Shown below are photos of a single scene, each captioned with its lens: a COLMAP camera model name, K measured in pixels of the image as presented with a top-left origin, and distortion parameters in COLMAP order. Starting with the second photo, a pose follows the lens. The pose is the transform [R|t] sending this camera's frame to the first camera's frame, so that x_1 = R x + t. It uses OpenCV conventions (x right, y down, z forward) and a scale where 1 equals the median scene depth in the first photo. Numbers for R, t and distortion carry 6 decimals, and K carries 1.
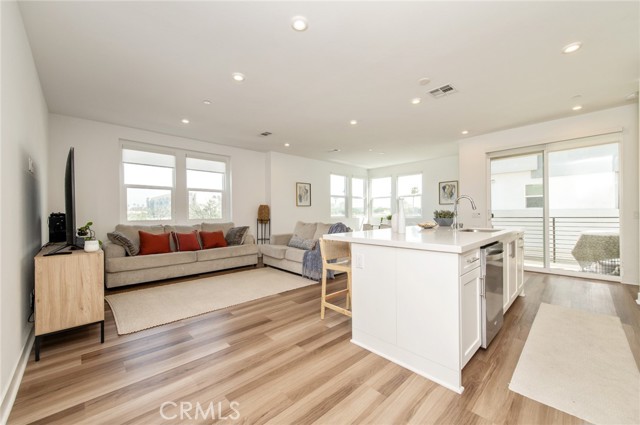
lens RADIAL K [[250.2, 0, 320.2], [0, 250.2, 216.7], [0, 0, 1]] dist [0.011131, -0.000060]
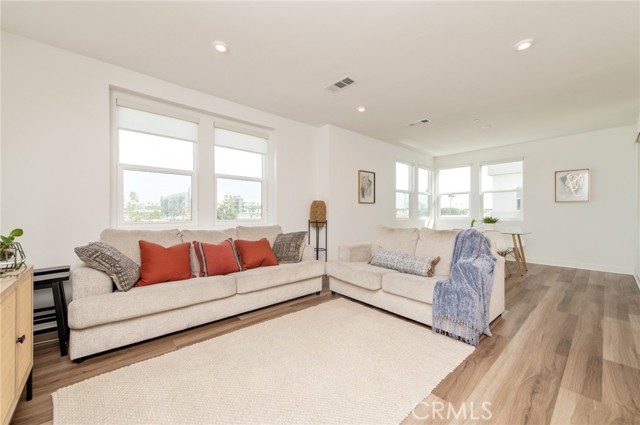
lens RADIAL K [[250.2, 0, 320.2], [0, 250.2, 216.7], [0, 0, 1]] dist [0.011131, -0.000060]
pose [[0.999245, 0.009095, -0.037759, -0.221954], [-0.009126, 0.999958, -0.000654, -0.001456], [0.037751, 0.000998, 0.999287, 0.341670]]
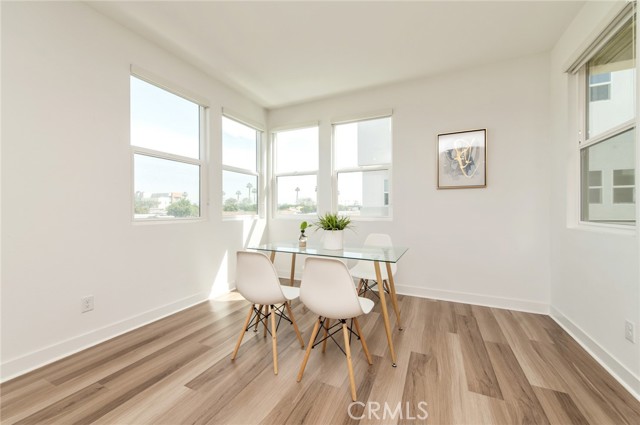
lens RADIAL K [[250.2, 0, 320.2], [0, 250.2, 216.7], [0, 0, 1]] dist [0.011131, -0.000060]
pose [[0.932131, -0.002275, 0.362115, 0.198563], [-0.002209, 0.999926, 0.011967, -0.009775], [-0.362115, -0.011954, 0.932057, 0.917532]]
